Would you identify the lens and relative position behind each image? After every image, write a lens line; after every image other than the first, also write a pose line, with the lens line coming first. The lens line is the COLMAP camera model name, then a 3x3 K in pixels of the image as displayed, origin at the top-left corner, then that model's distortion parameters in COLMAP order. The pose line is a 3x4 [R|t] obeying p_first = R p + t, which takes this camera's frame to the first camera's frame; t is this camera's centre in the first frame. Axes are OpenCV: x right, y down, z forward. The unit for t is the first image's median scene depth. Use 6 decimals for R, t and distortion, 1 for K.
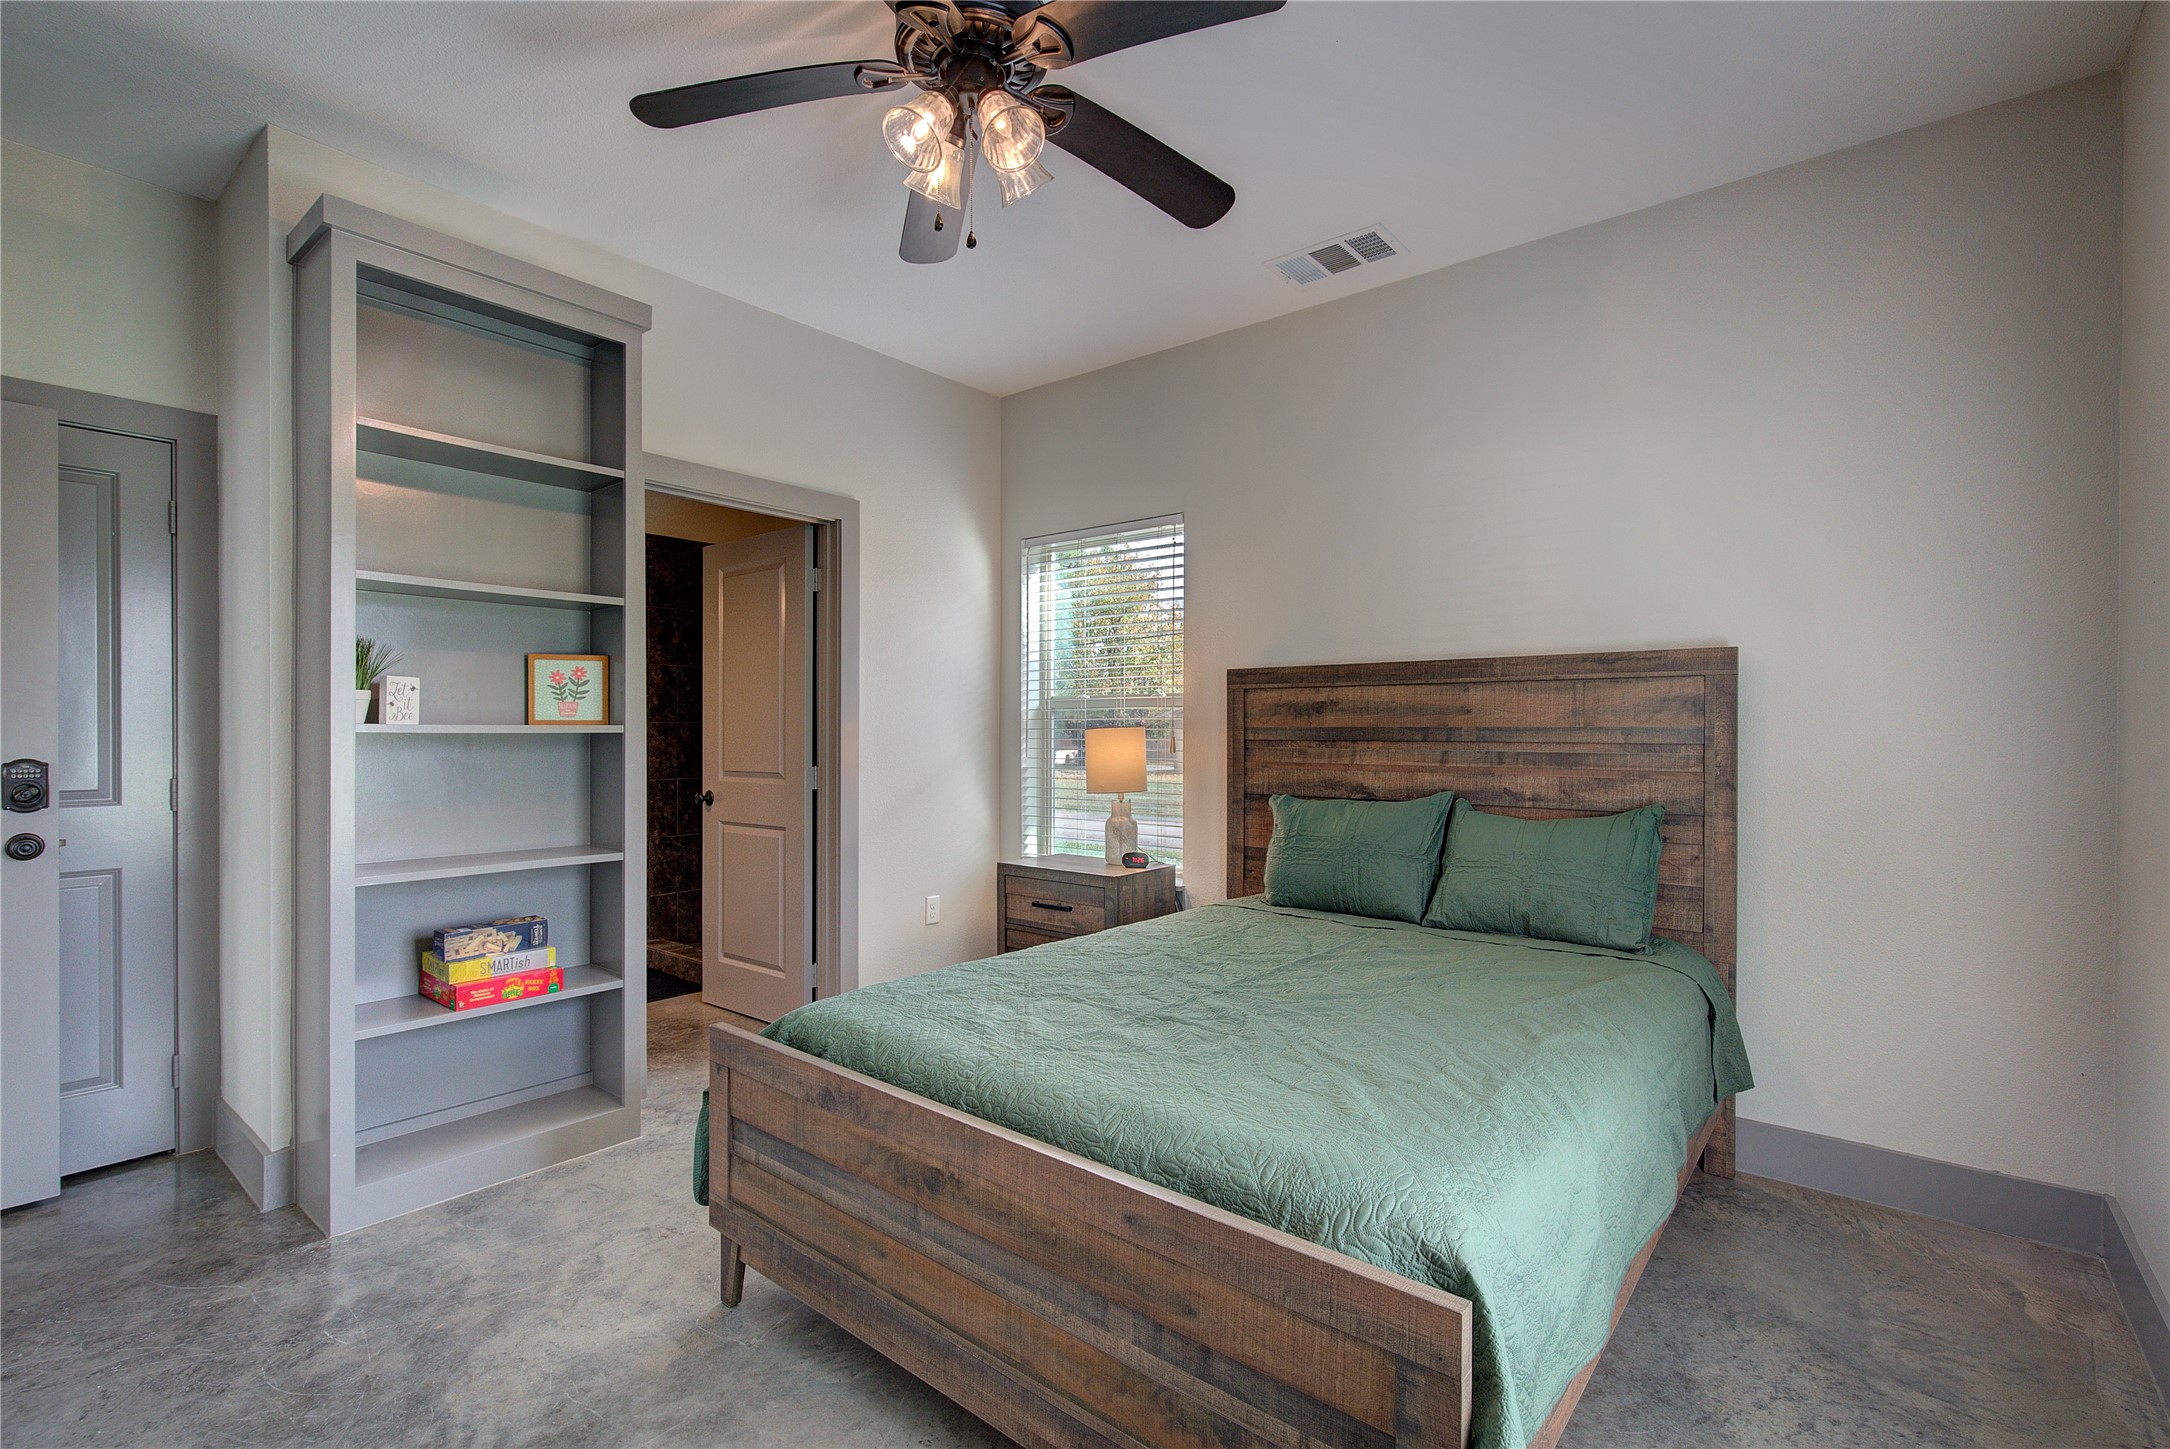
lens RADIAL K [[981.5, 0, 1089.8], [0, 981.5, 730.1], [0, 0, 1]] dist [-0.002694, 0.001223]
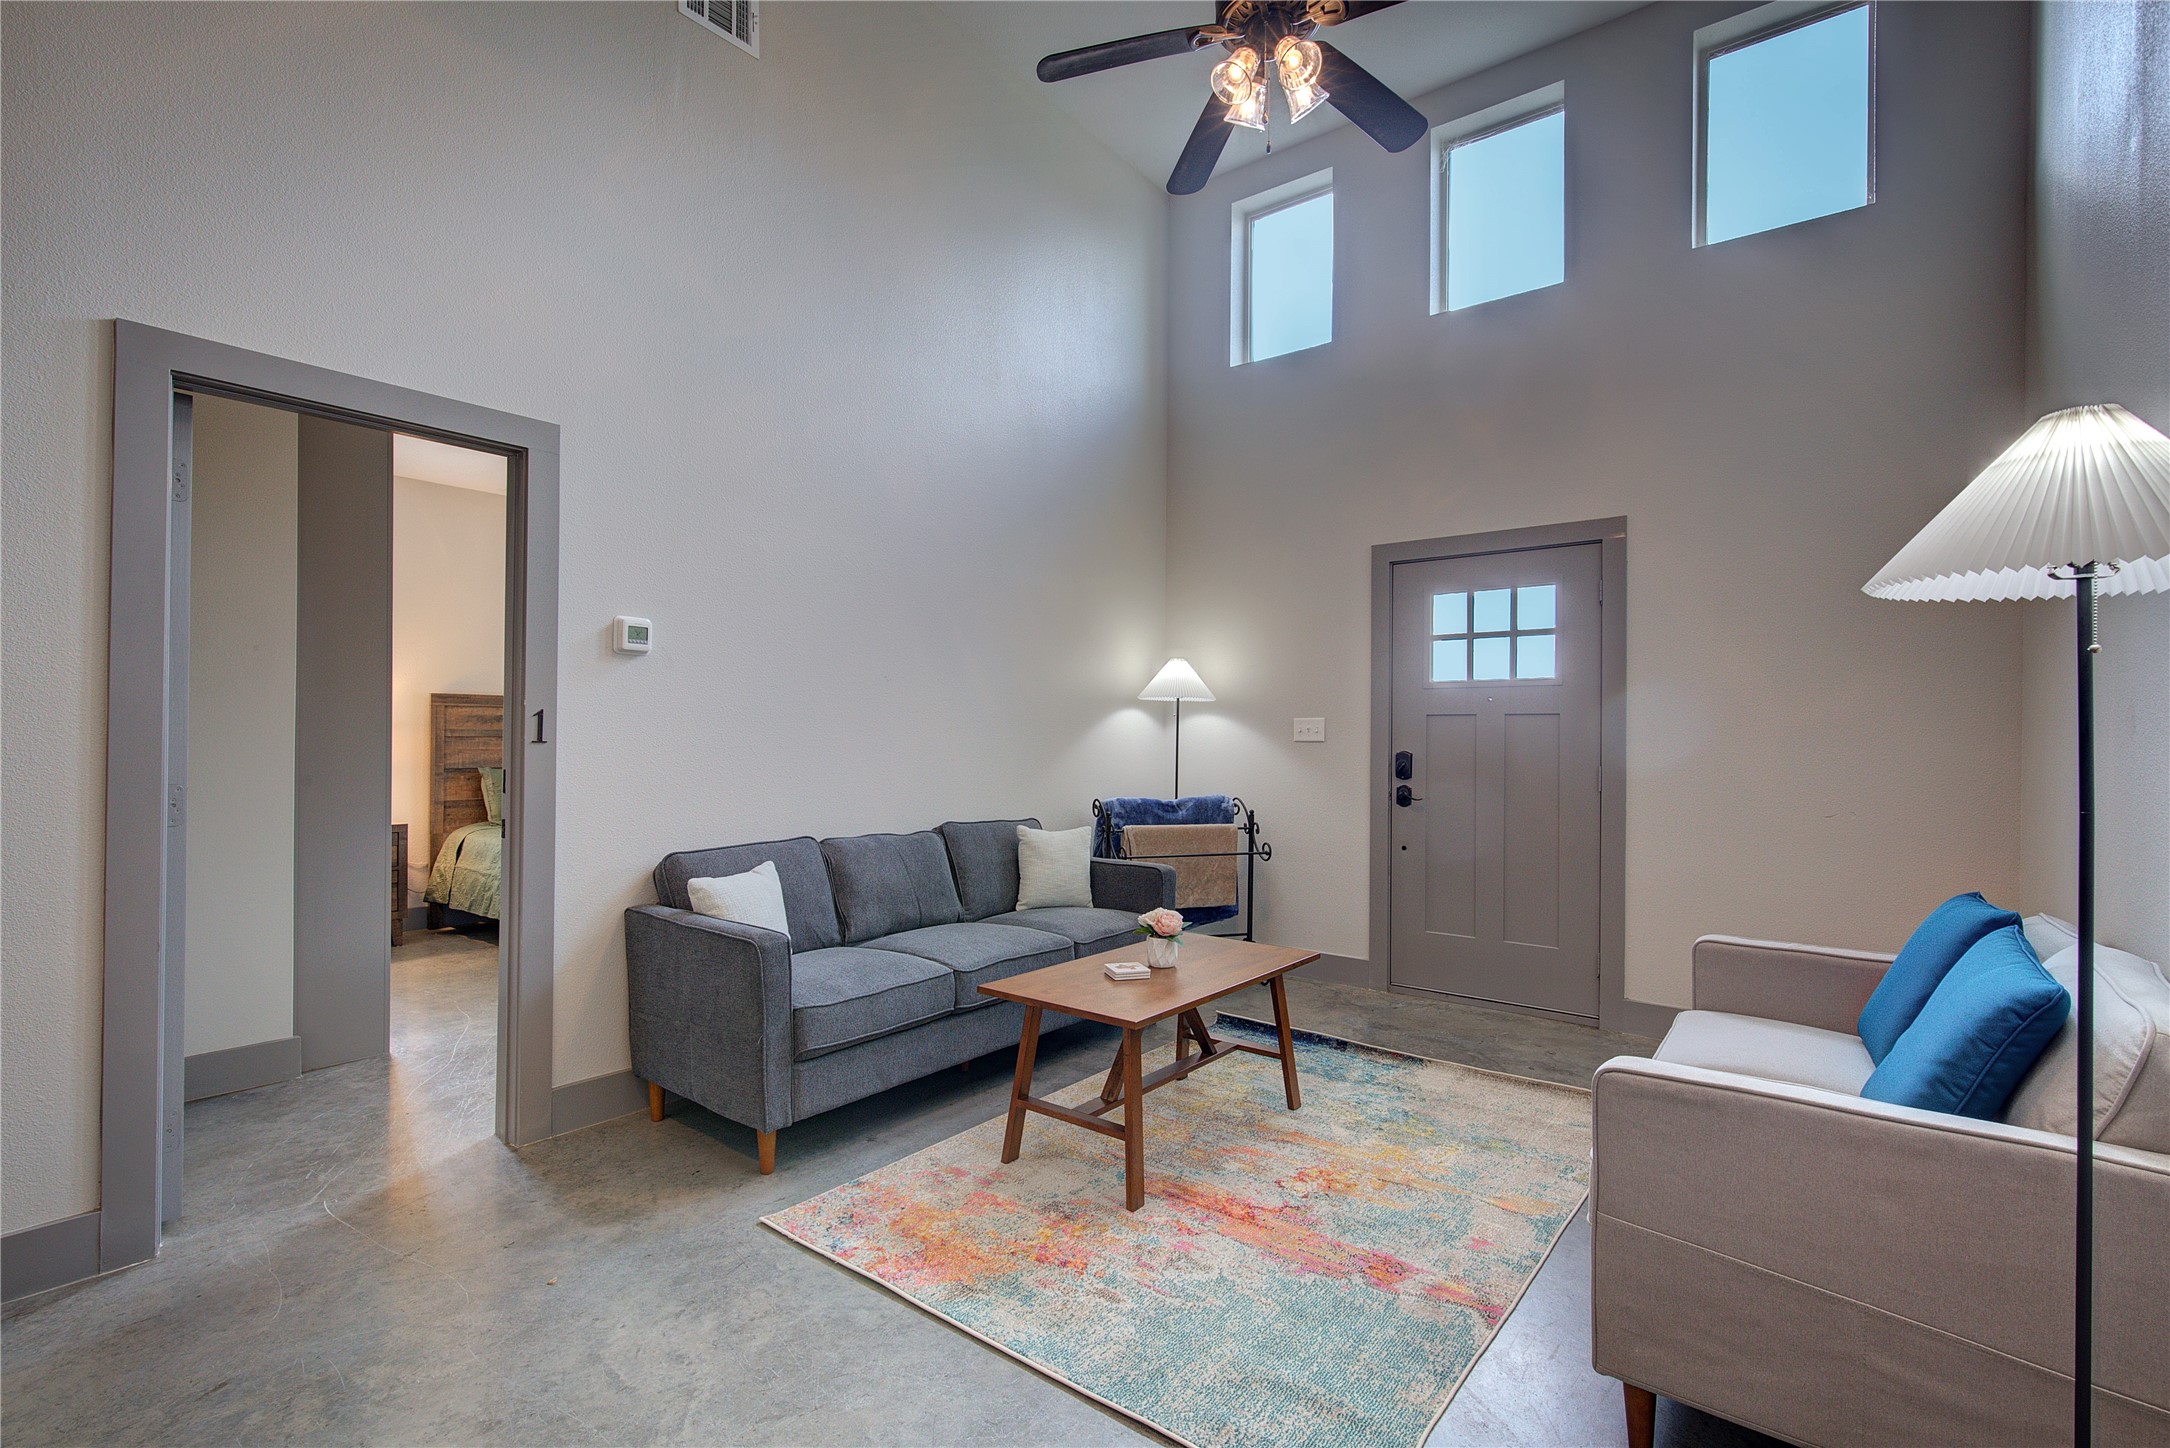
lens RADIAL K [[981.5, 0, 1087.7], [0, 981.5, 736.0], [0, 0, 1]] dist [-0.002694, 0.001223]
pose [[-0.012952, 0.001642, 0.999915, -0.230452], [-0.001602, 0.999997, -0.001663, 0.001551], [-0.999915, -0.001623, -0.012950, -0.009957]]
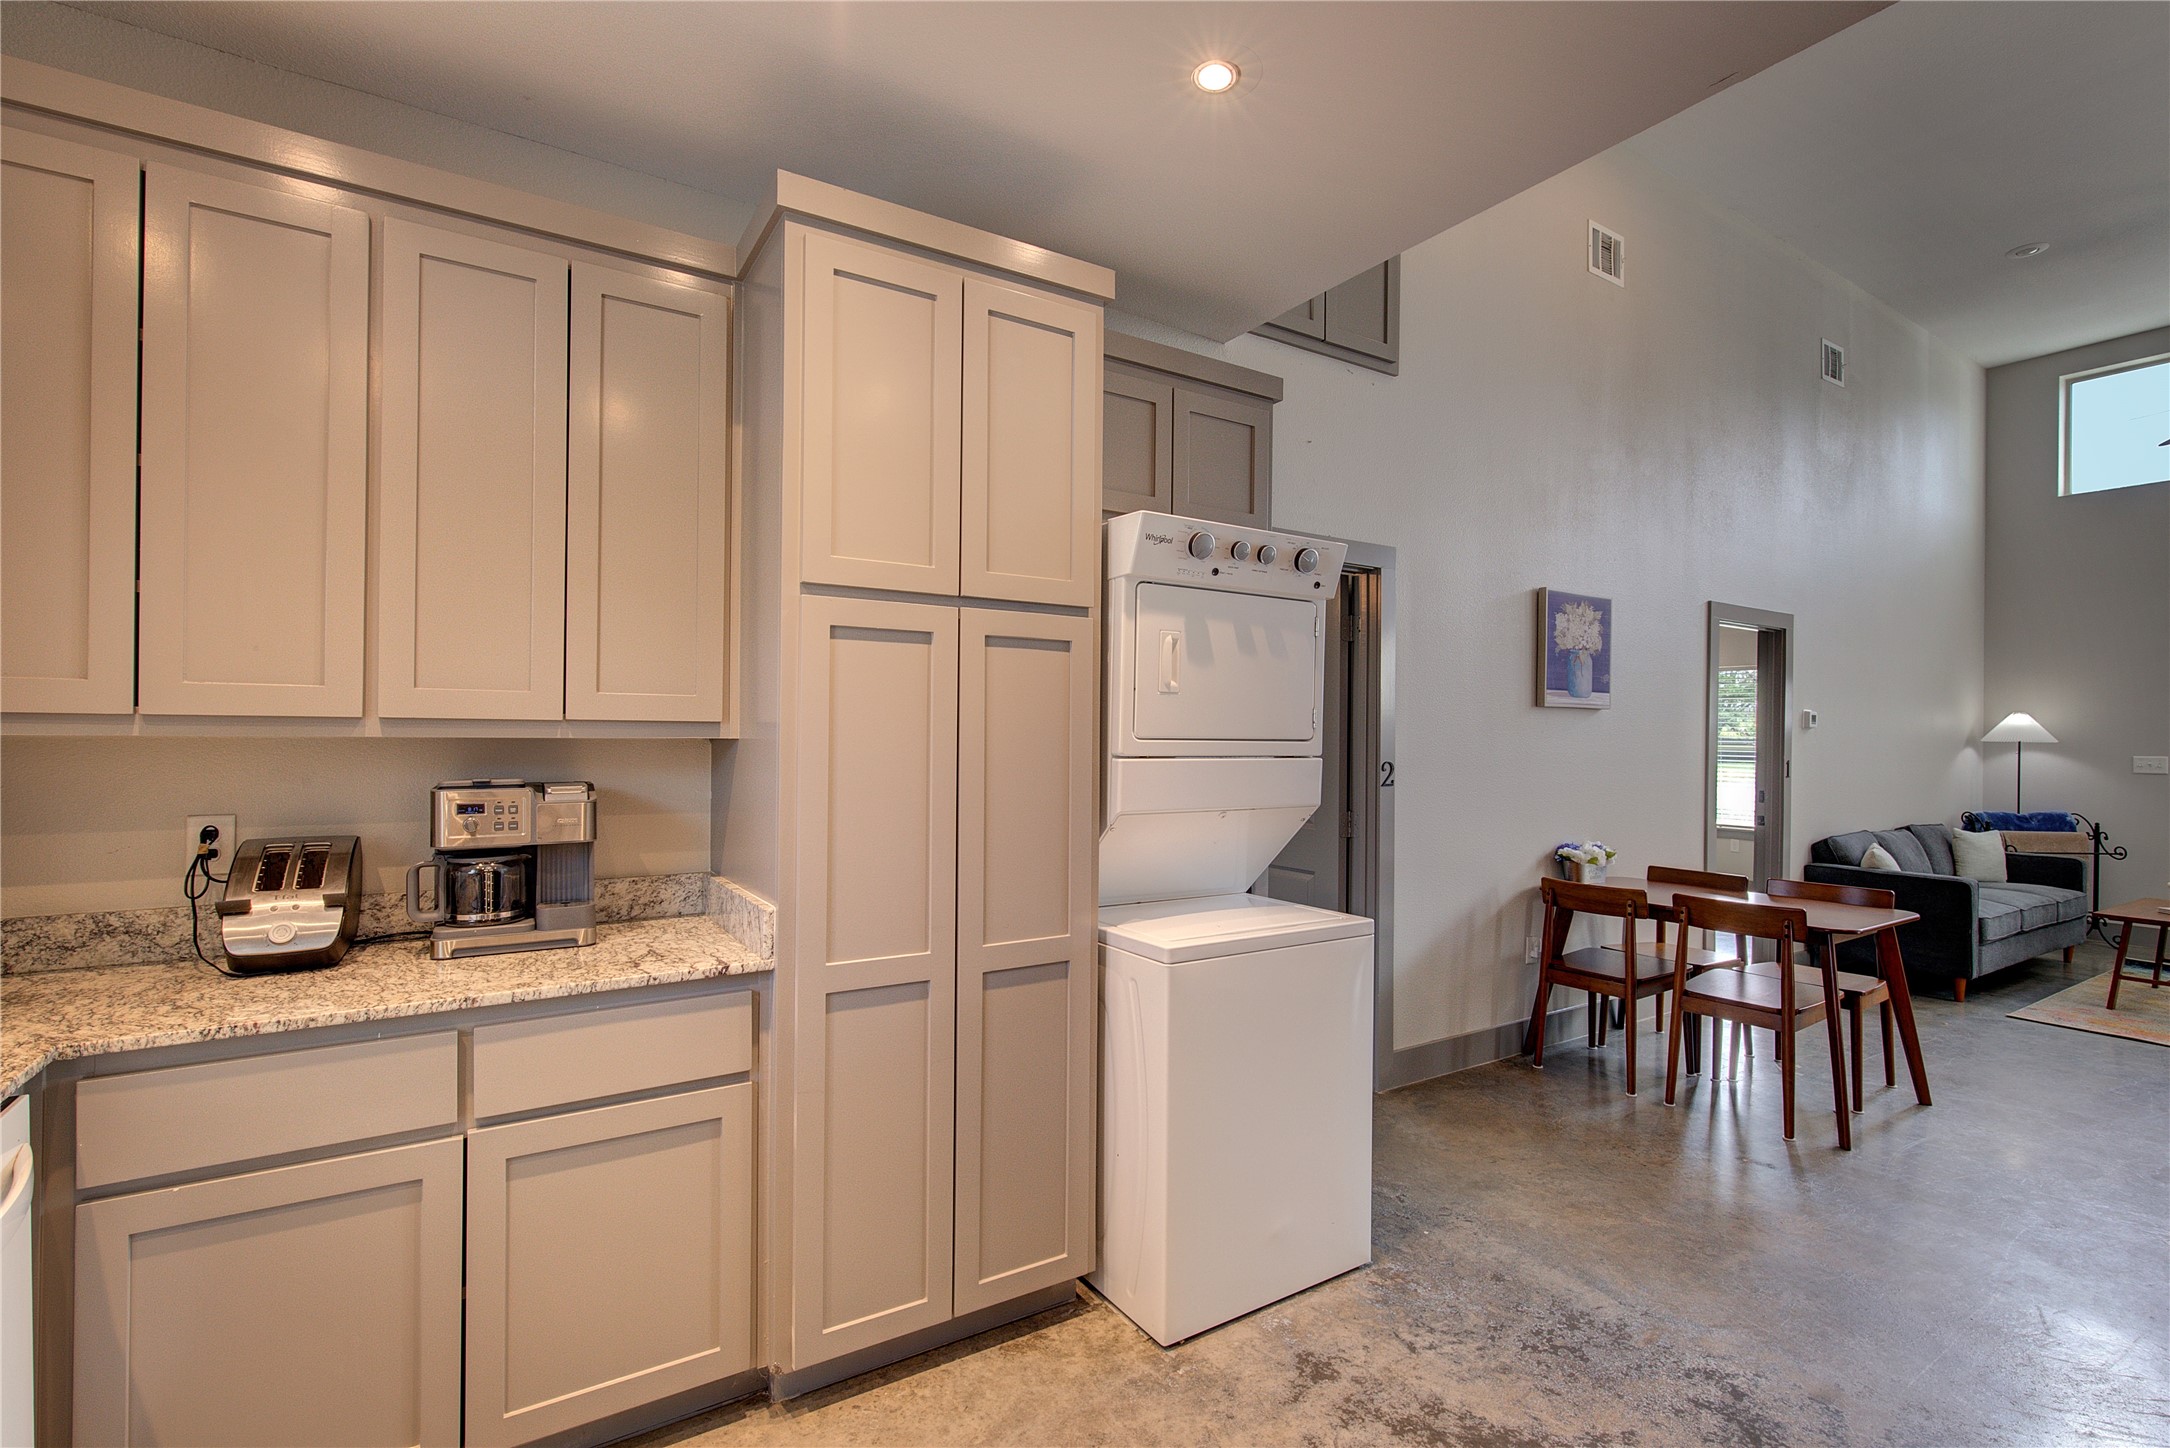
lens RADIAL K [[981.5, 0, 1090.9], [0, 981.5, 733.3], [0, 0, 1]] dist [-0.002694, 0.001223]
pose [[0.314283, 0.007163, 0.949302, -0.436079], [-0.004860, 0.999971, -0.005937, -0.008532], [-0.949317, -0.002747, 0.314308, 0.188707]]
